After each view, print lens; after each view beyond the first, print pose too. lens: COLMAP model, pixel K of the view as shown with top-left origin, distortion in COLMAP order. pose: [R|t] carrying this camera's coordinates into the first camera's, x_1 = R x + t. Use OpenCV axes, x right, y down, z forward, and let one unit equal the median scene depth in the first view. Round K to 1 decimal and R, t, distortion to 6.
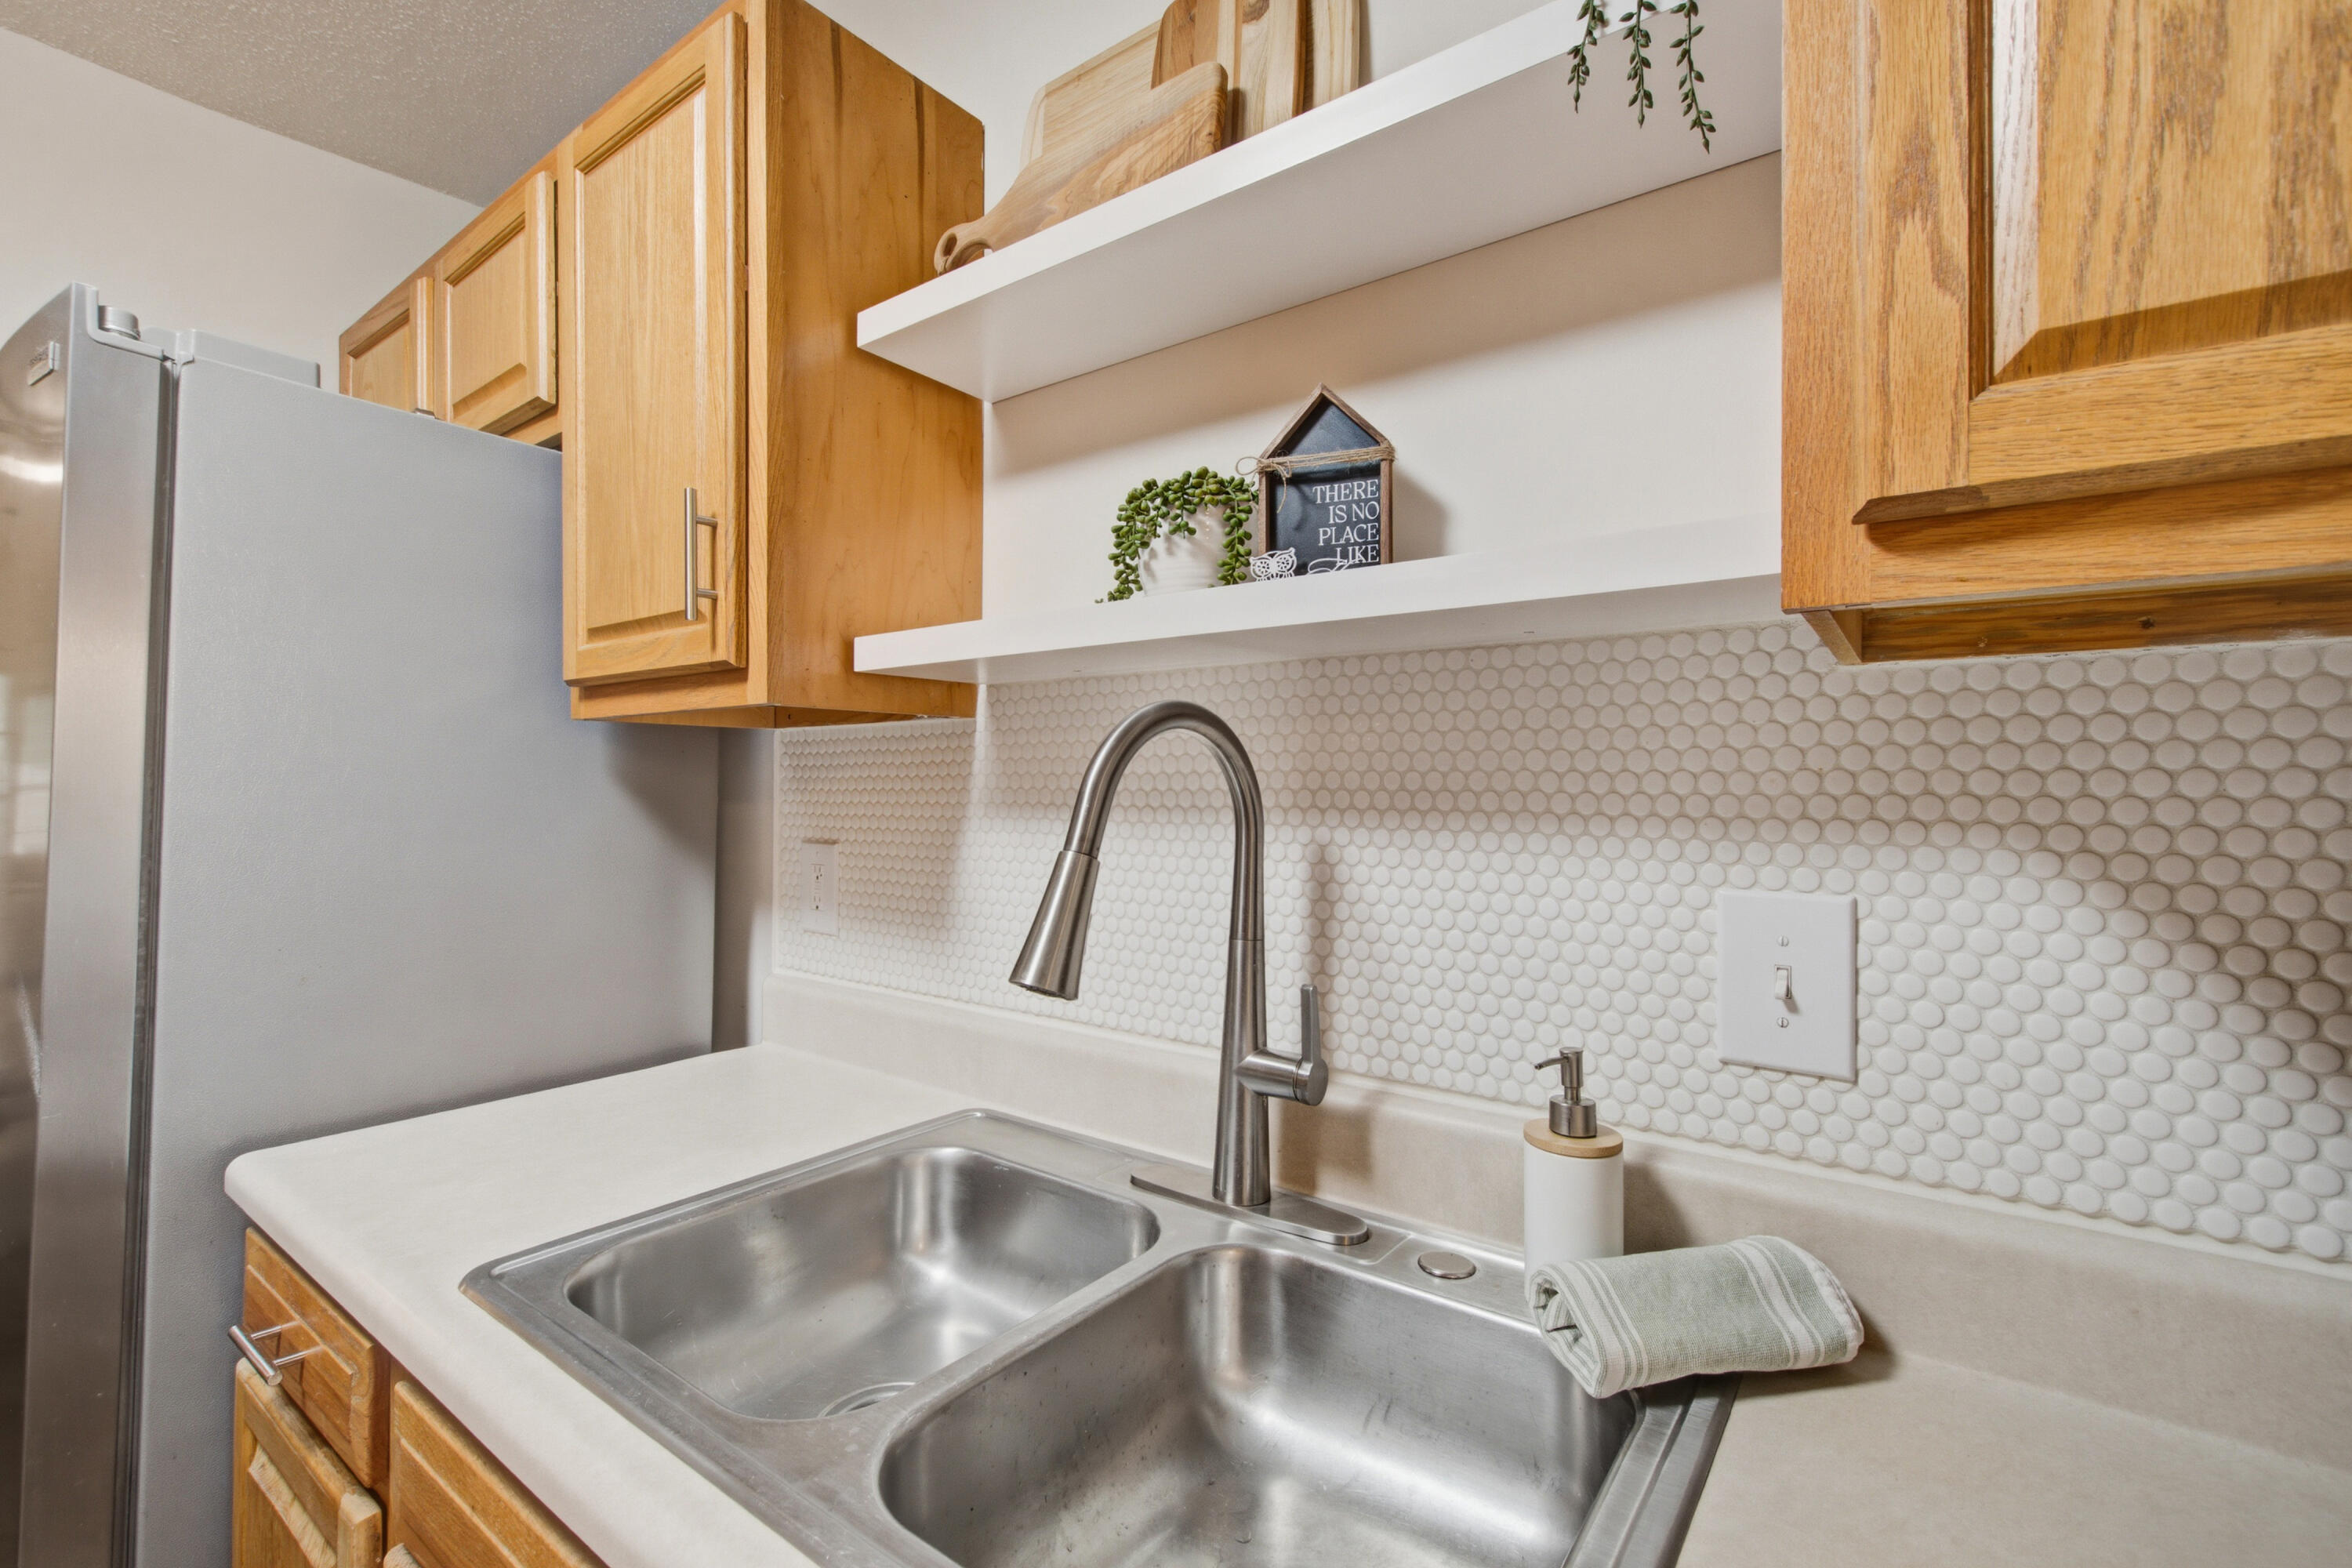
lens RADIAL K [[1032.5, 0, 1201.6], [0, 1032.5, 787.2], [0, 0, 1]] dist [-0.002543, 0.000023]
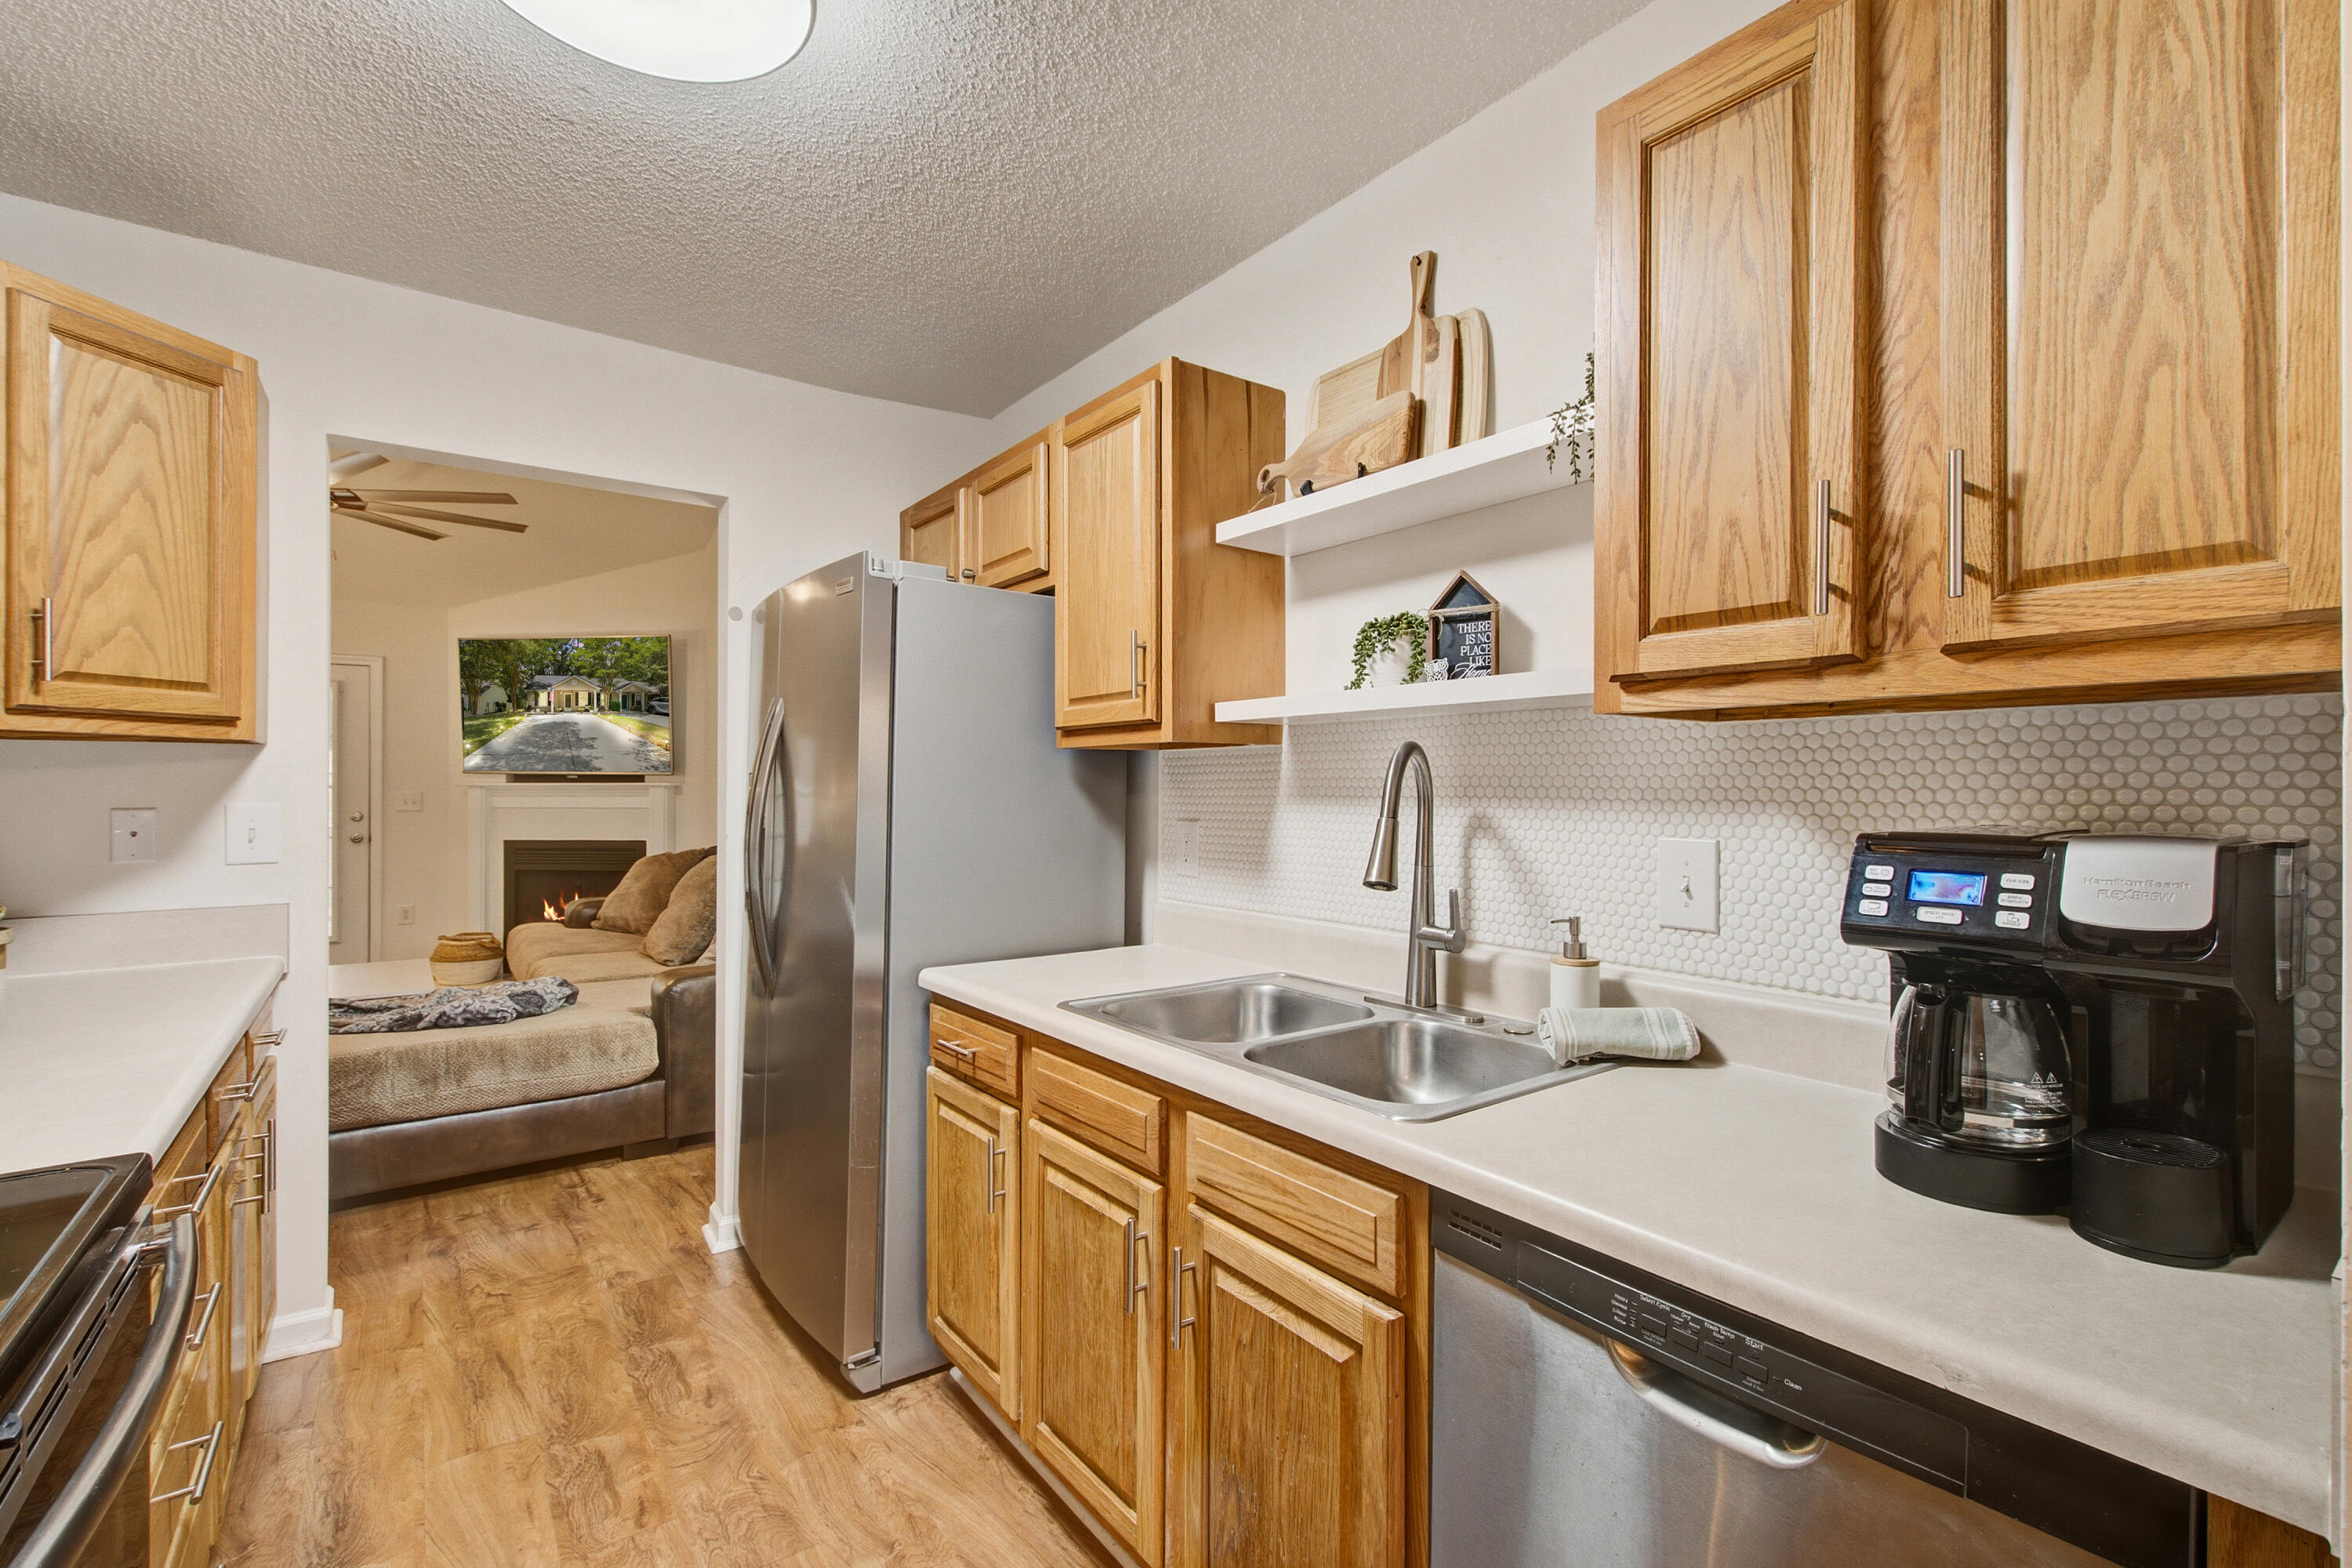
lens RADIAL K [[1032.5, 0, 1201.6], [0, 1032.5, 787.2], [0, 0, 1]] dist [-0.002543, 0.000023]
pose [[0.957520, -0.002937, -0.288351, 0.192654], [0.003067, 0.999995, 0.000001, 0.002348], [0.288350, -0.000885, 0.957525, -0.881113]]
